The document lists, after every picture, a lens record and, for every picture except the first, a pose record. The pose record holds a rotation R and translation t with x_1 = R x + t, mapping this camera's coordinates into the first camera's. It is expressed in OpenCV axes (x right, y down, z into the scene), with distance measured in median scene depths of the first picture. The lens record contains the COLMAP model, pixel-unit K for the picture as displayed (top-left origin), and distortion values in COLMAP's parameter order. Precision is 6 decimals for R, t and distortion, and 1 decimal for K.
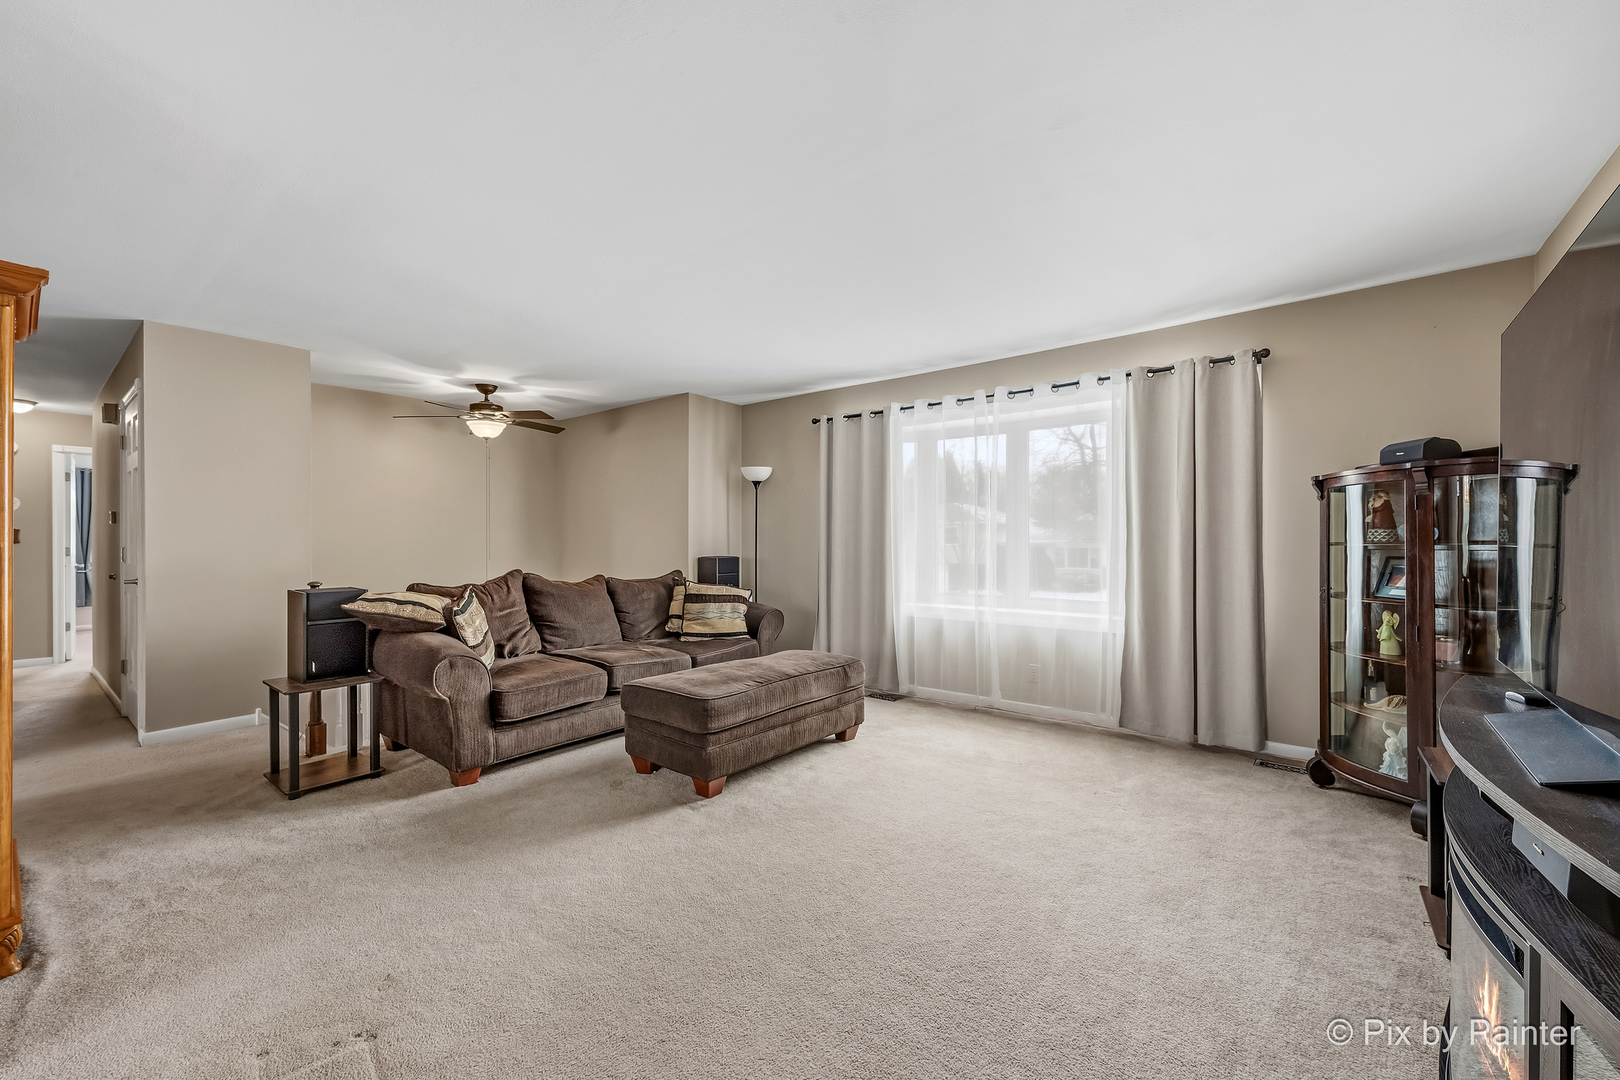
lens RADIAL K [[654.3, 0, 809.2], [0, 654.3, 541.8], [0, 0, 1]] dist [0.002107, -0.000140]
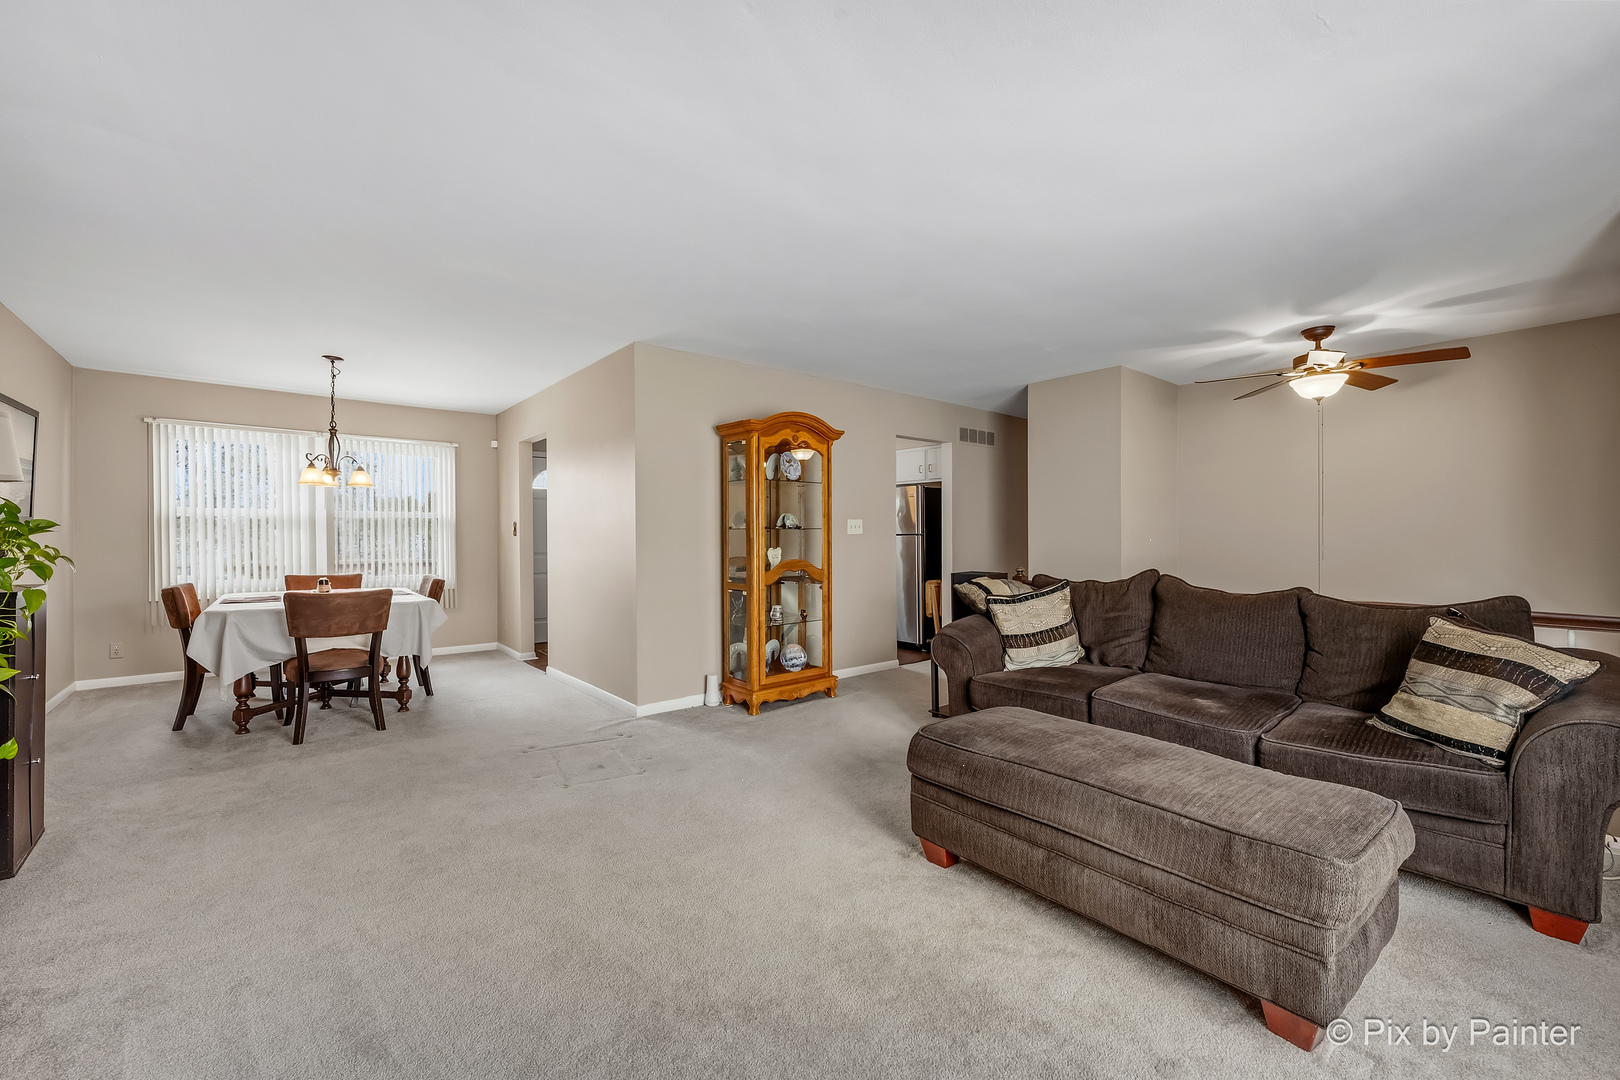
lens RADIAL K [[654.3, 0, 812.3], [0, 654.3, 539.2], [0, 0, 1]] dist [0.002107, -0.000140]
pose [[-0.206869, 0.009188, -0.978325, 0.547626], [0.001860, 0.999958, 0.008998, -0.006435], [0.978367, 0.000042, -0.206878, 0.857157]]
